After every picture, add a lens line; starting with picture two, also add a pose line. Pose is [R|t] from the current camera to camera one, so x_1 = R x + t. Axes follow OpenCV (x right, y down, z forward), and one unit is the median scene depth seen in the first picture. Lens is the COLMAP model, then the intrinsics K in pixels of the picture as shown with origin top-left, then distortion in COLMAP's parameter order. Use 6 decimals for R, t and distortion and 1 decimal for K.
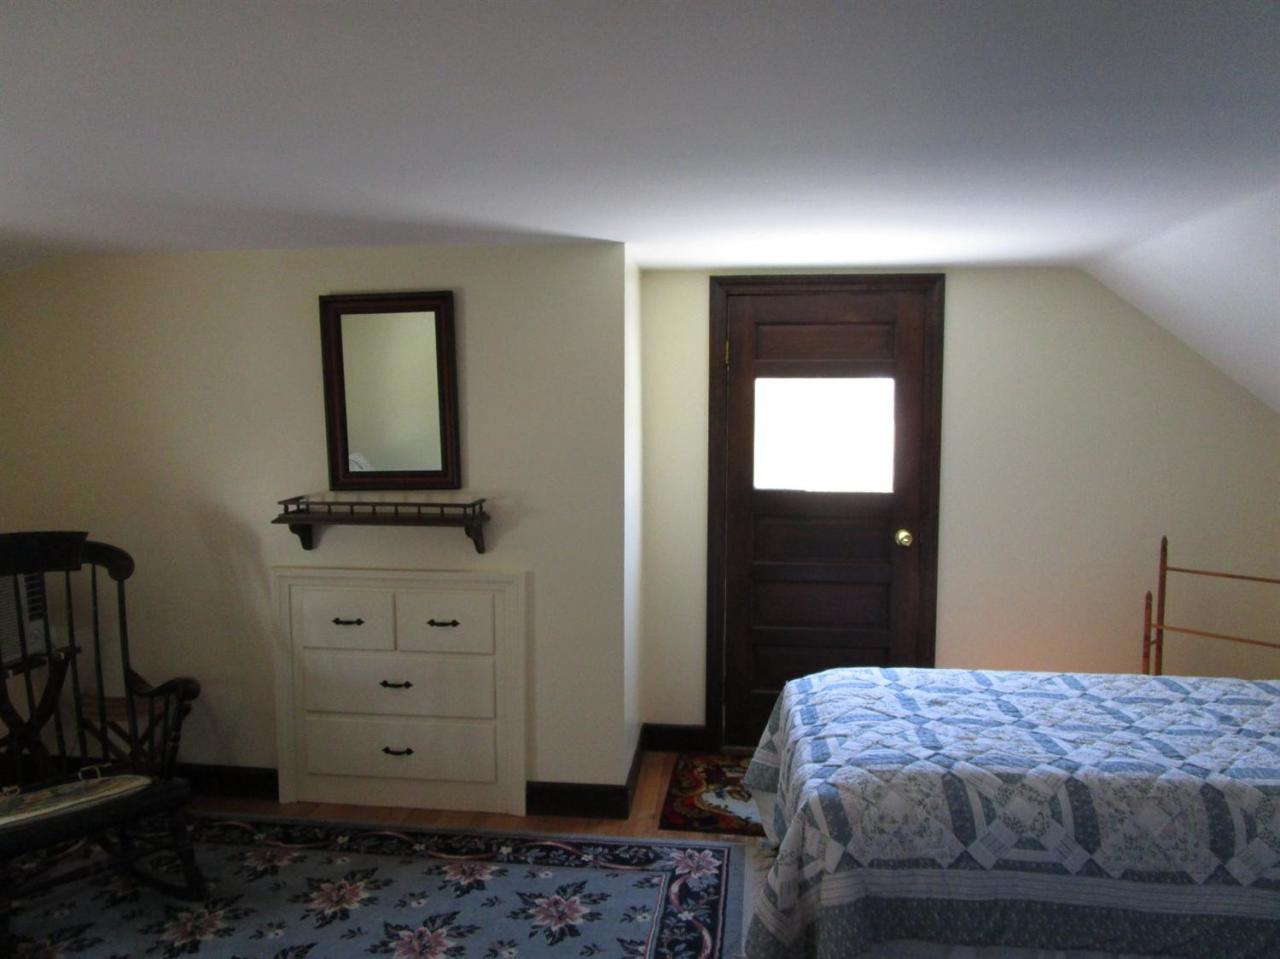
lens RADIAL K [[921.4, 0, 644.2], [0, 921.4, 486.1], [0, 0, 1]] dist [-0.031729, 0.001285]
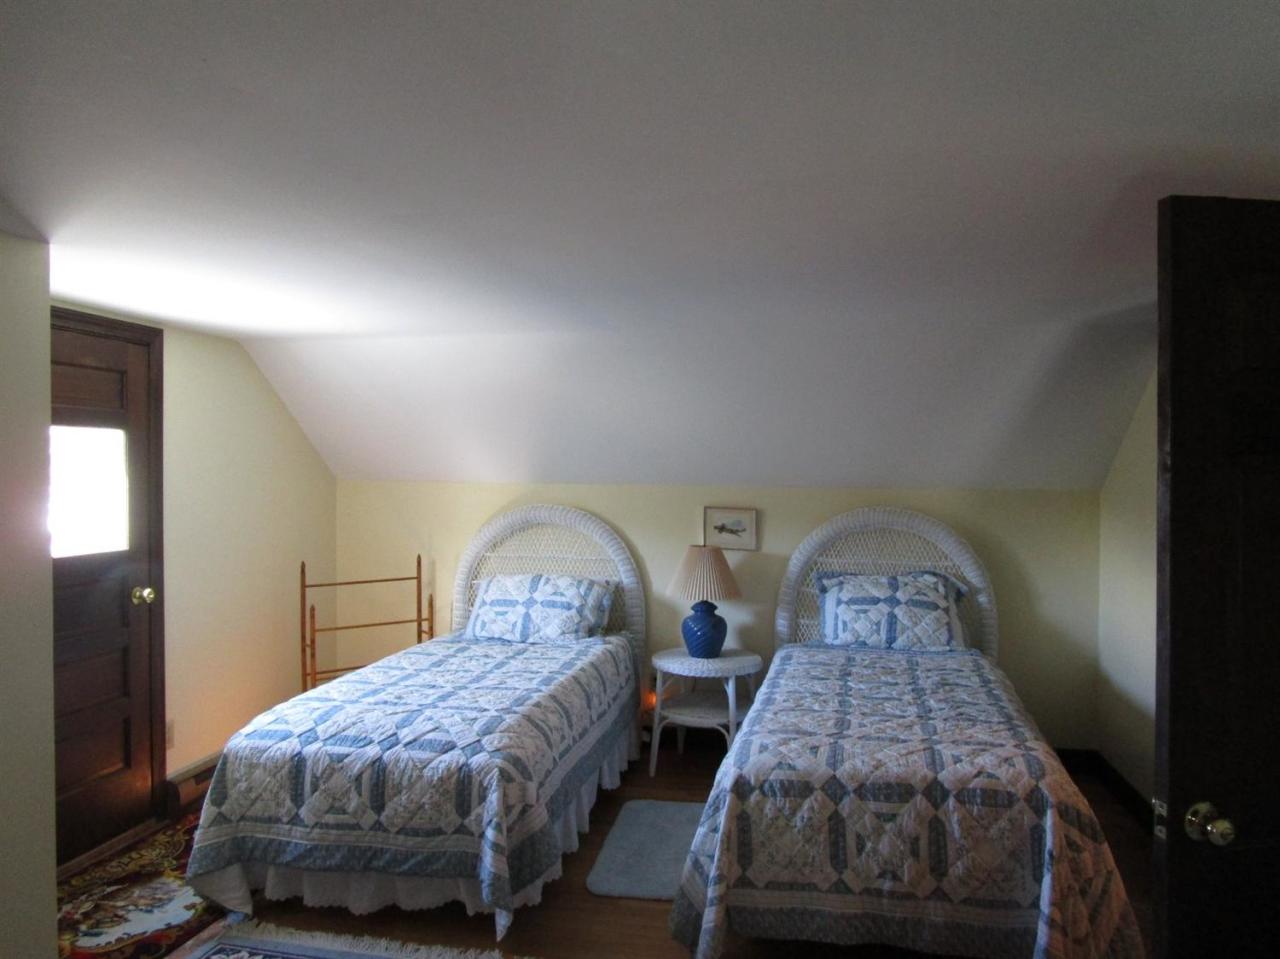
lens RADIAL K [[921.4, 0, 644.2], [0, 921.4, 486.1], [0, 0, 1]] dist [-0.031729, 0.001285]
pose [[0.068818, -0.023801, 0.997345, -0.687916], [0.083571, 0.996339, 0.018010, -0.033686], [-0.994123, 0.082110, 0.070555, 0.434034]]
